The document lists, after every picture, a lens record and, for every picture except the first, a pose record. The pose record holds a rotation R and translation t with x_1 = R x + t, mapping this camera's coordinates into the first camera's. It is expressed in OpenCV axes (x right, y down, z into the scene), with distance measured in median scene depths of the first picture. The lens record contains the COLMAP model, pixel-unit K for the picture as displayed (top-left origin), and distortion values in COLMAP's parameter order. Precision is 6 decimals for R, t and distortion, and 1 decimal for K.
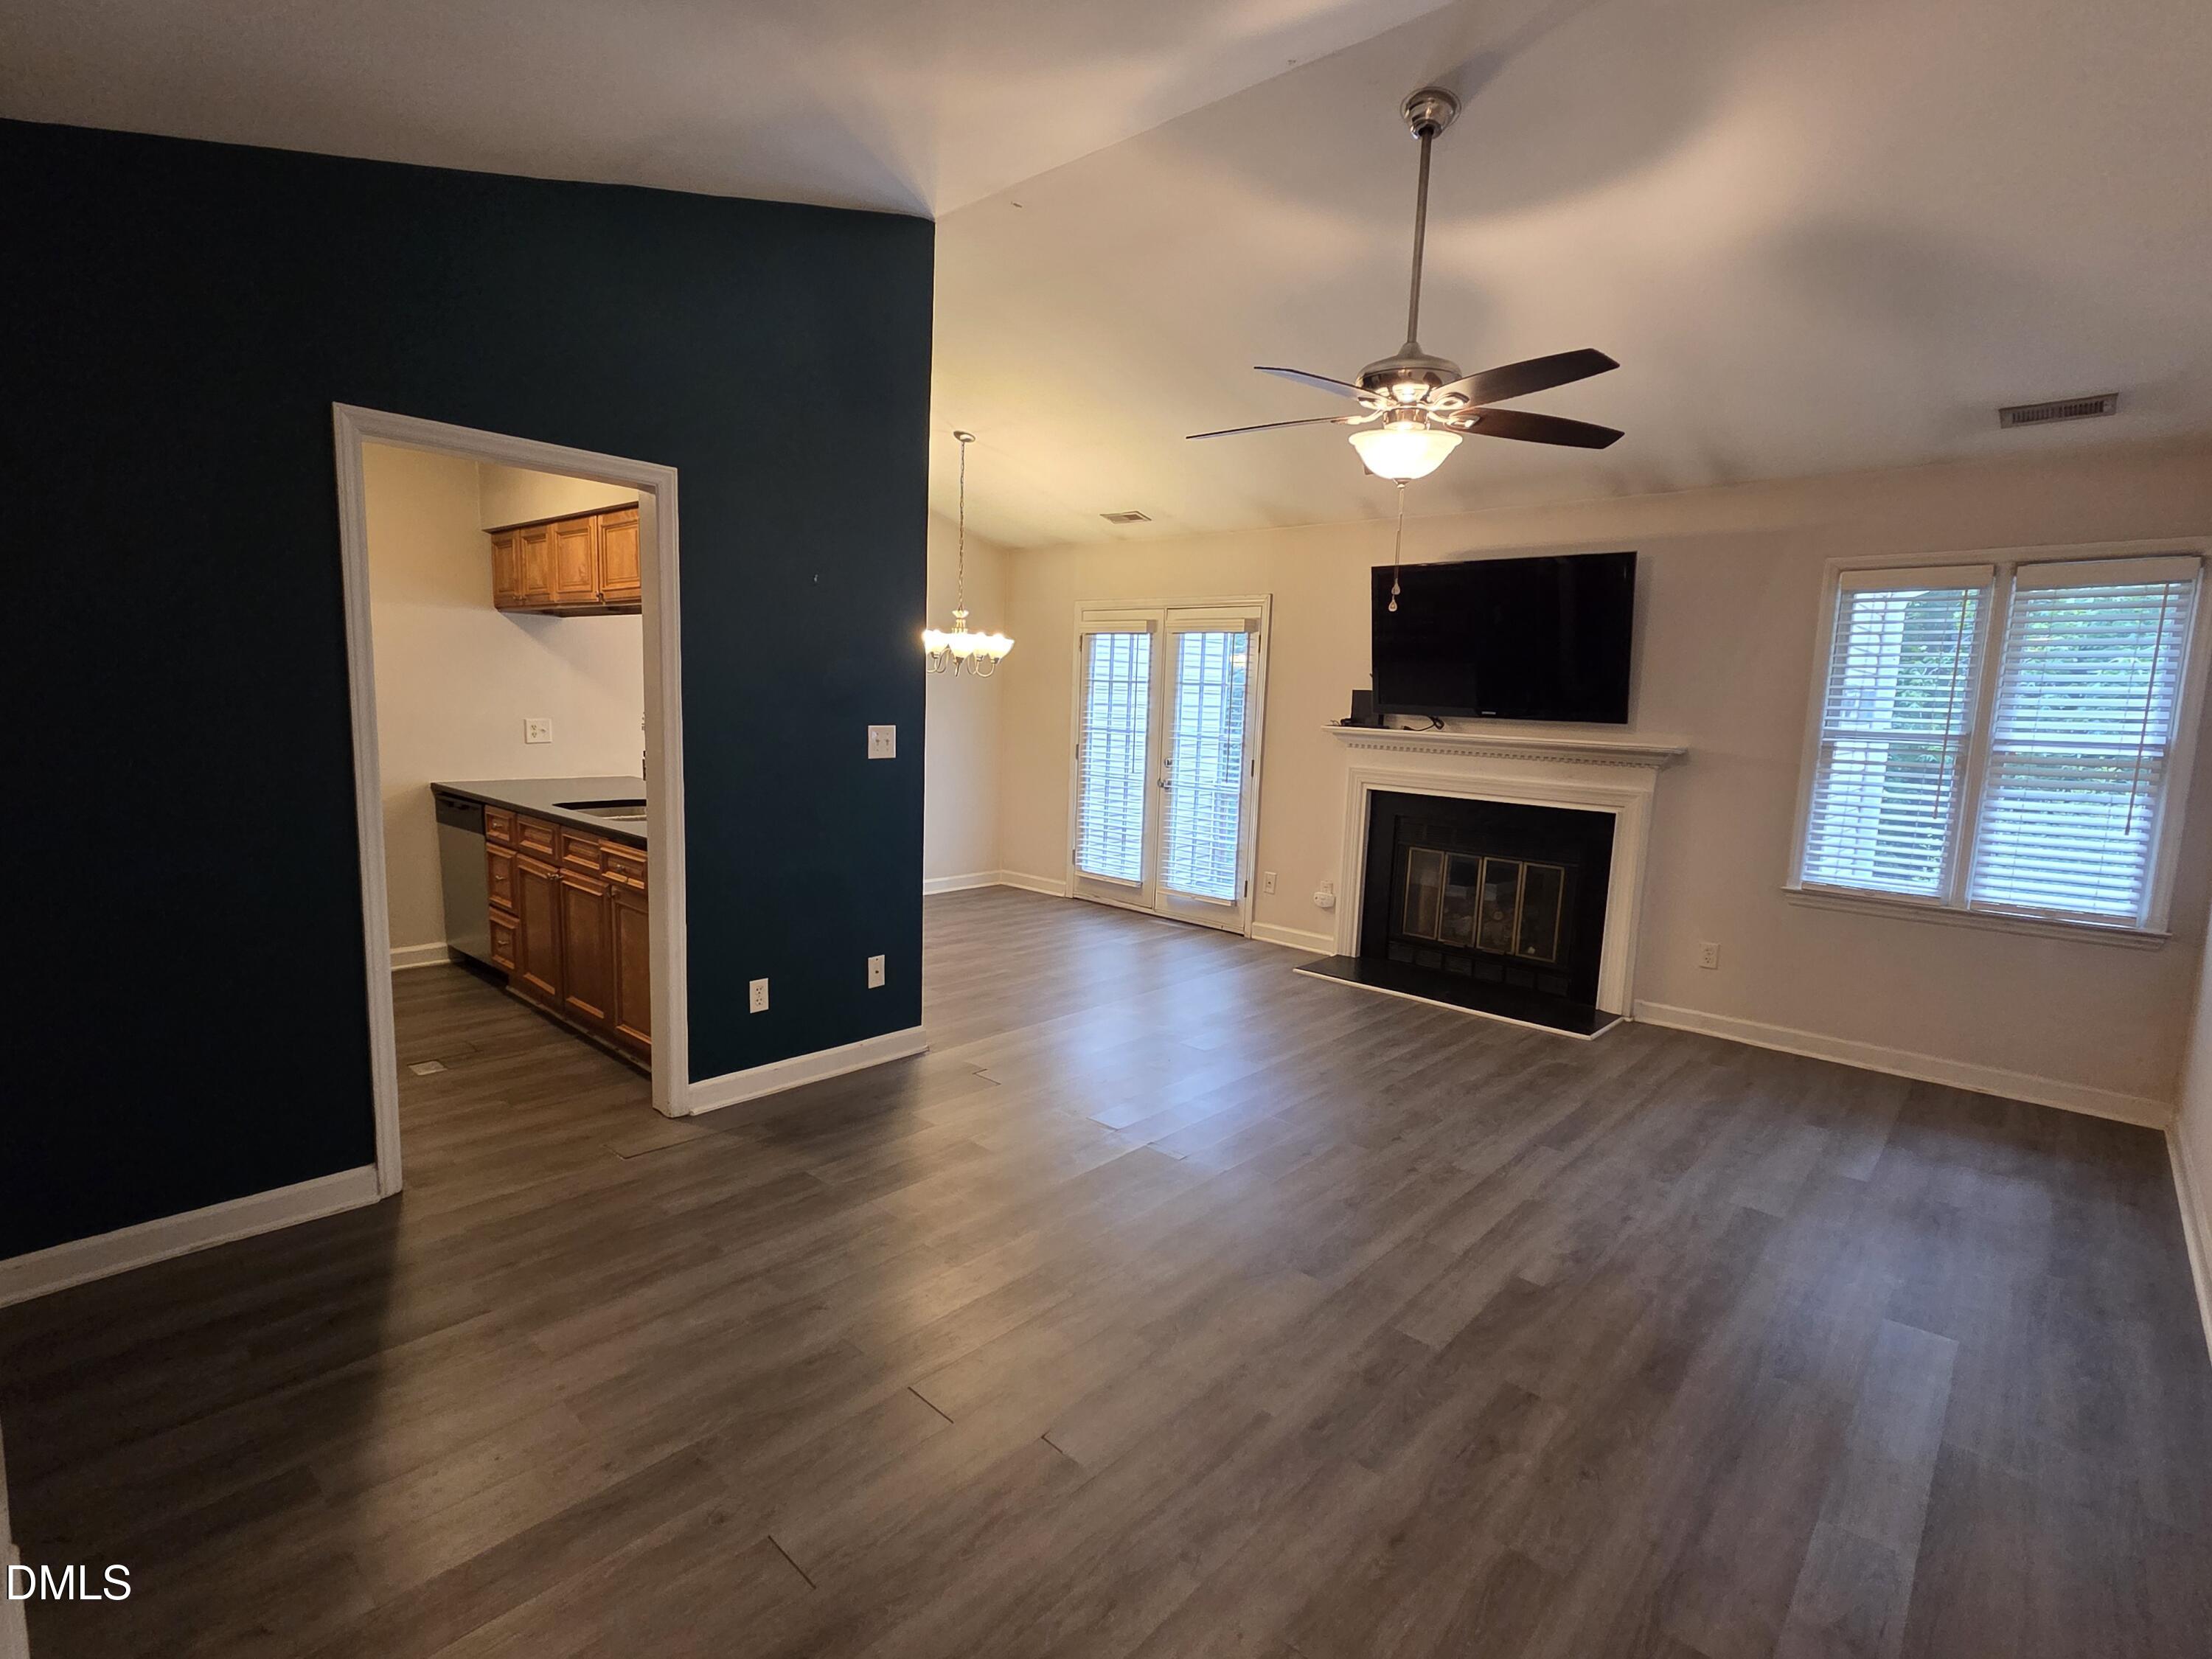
lens RADIAL K [[1062.7, 0, 1106.0], [0, 1062.7, 829.5], [0, 0, 1]] dist [-0.001530, -0.000102]
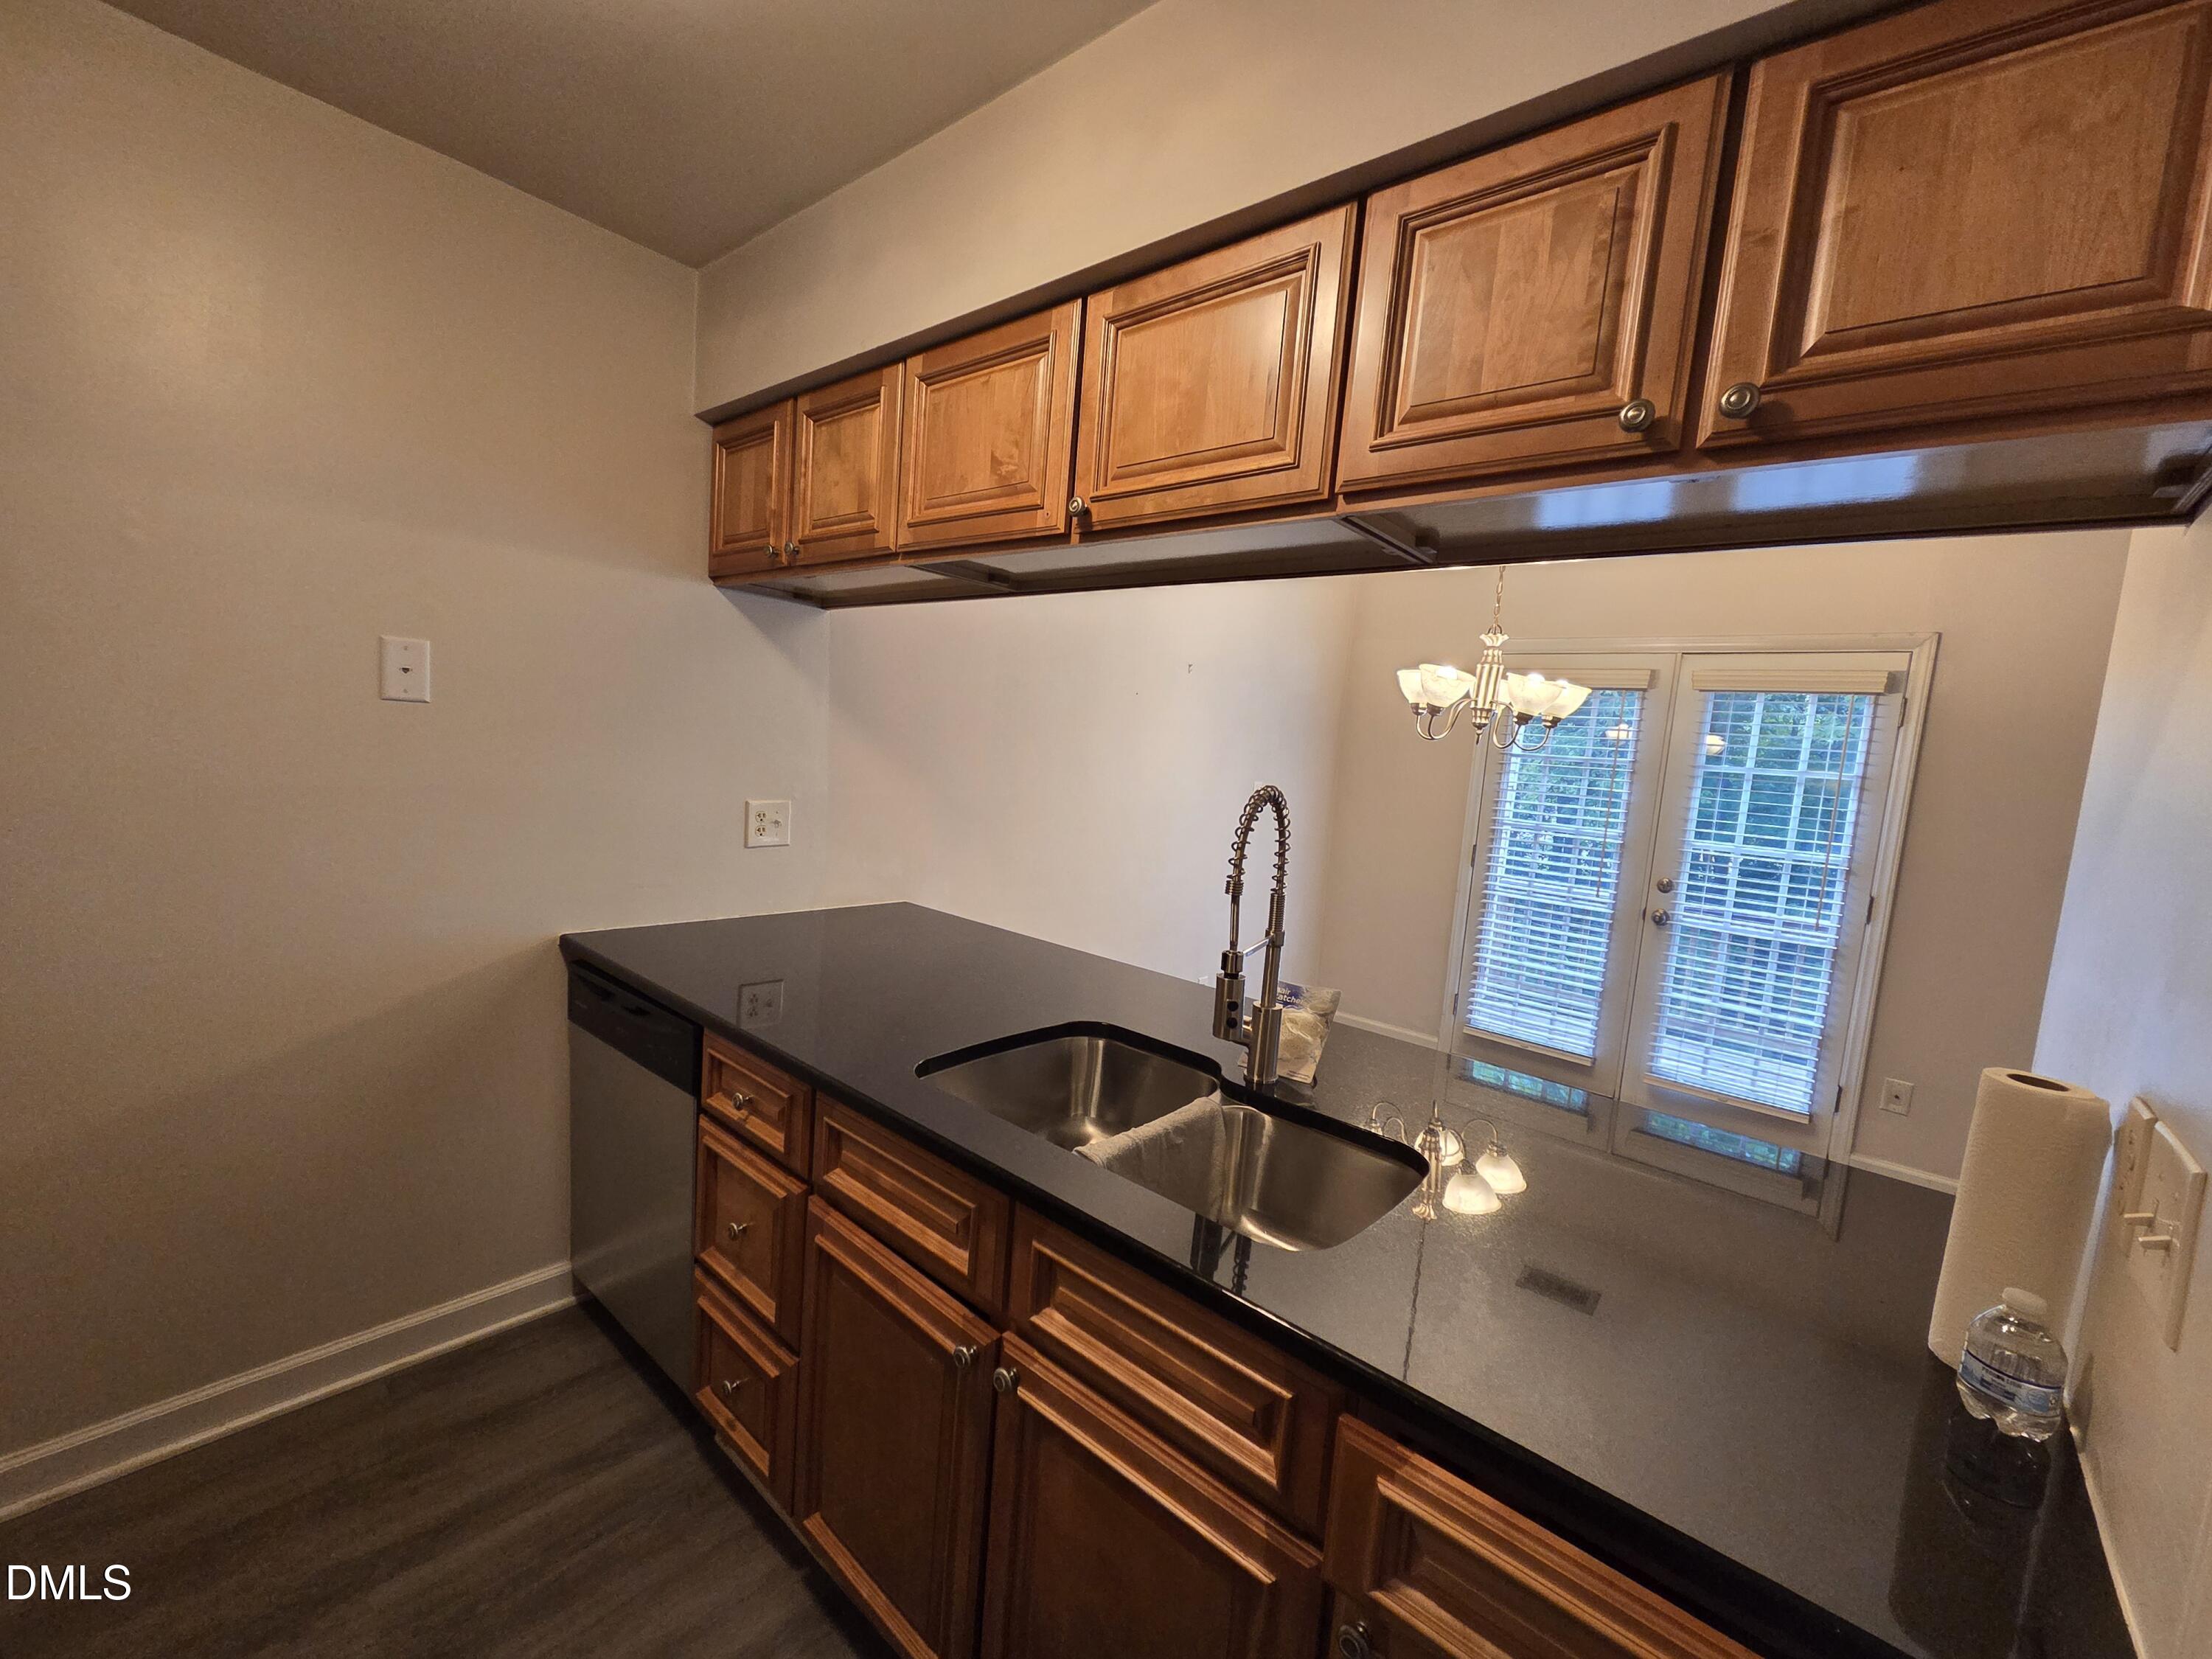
lens RADIAL K [[903.0, 0, 1101.9], [0, 903.0, 831.4], [0, 0, 1]] dist [0.000604, -0.000470]
pose [[0.999043, 0.039720, 0.018316, -0.516022], [-0.039112, 0.998709, -0.032414, -0.110158], [-0.019580, 0.031667, 0.999307, 0.757045]]
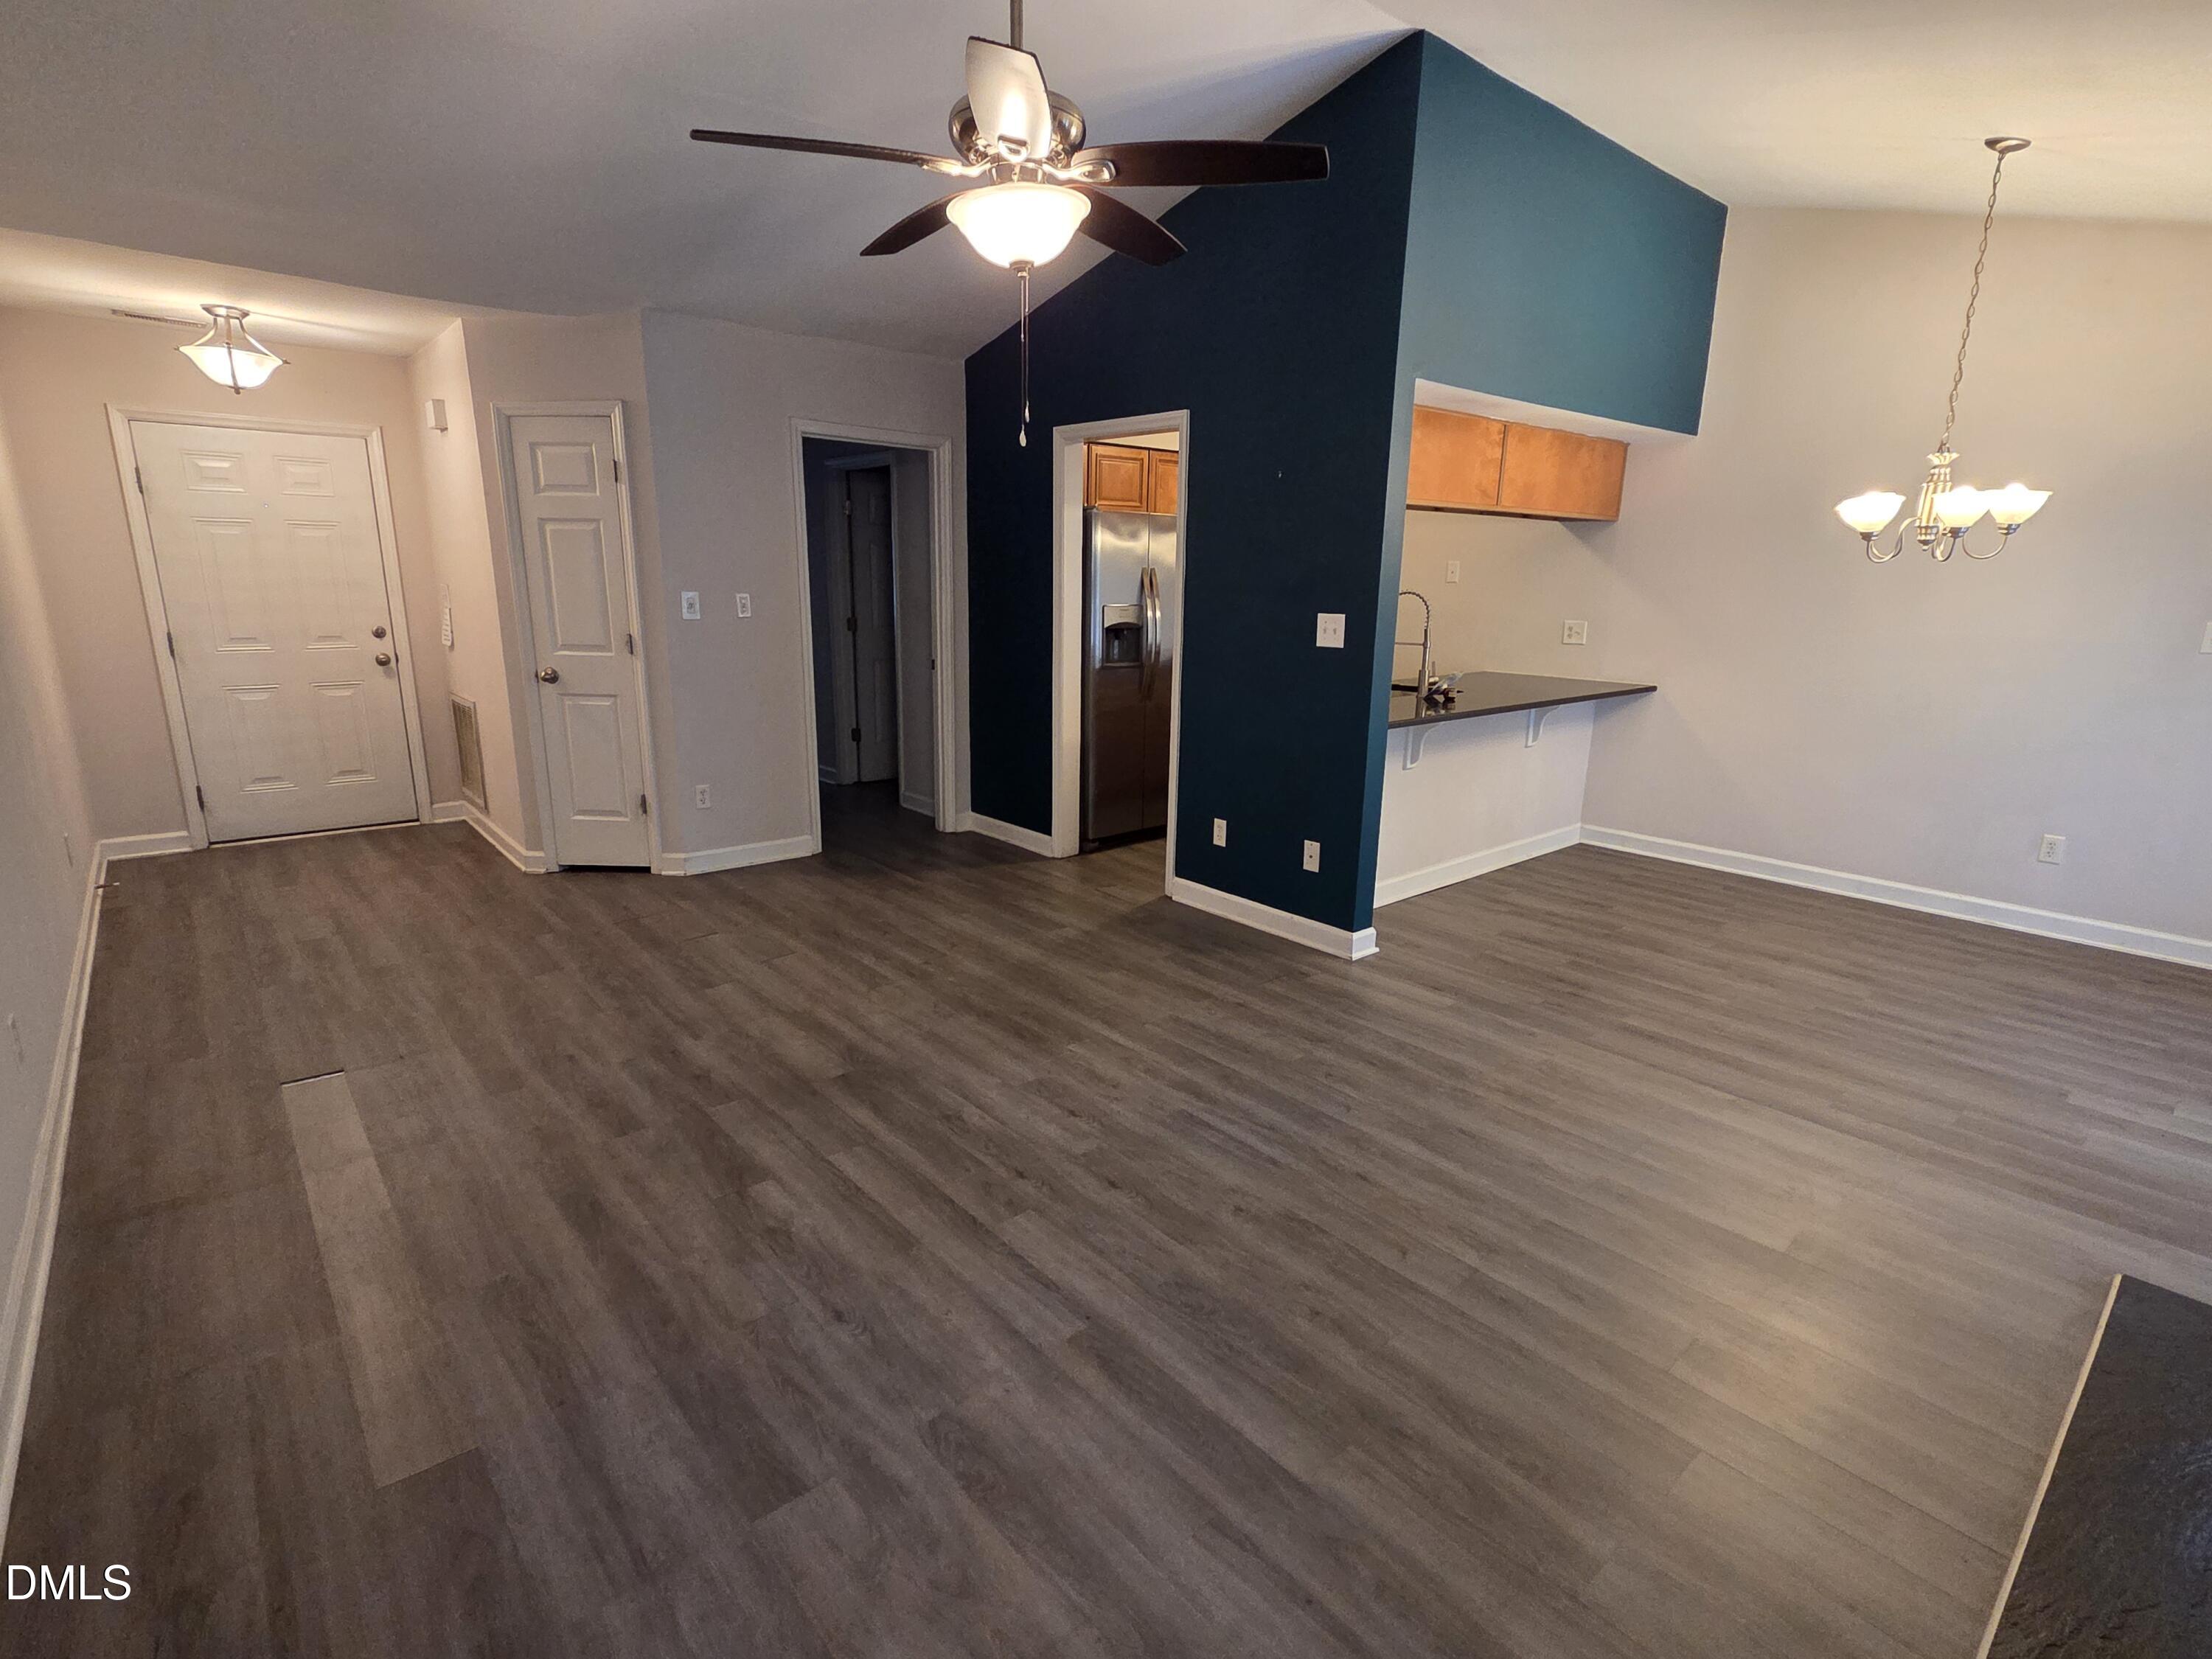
lens RADIAL K [[1071.5, 0, 1100.5], [0, 1071.5, 841.9], [0, 0, 1]] dist [0.002361, 0.000723]
pose [[-0.123399, 0.208501, -0.970206, 0.829475], [-0.147332, 0.962994, 0.225690, -0.085899], [0.981359, 0.170793, -0.088114, 0.902999]]
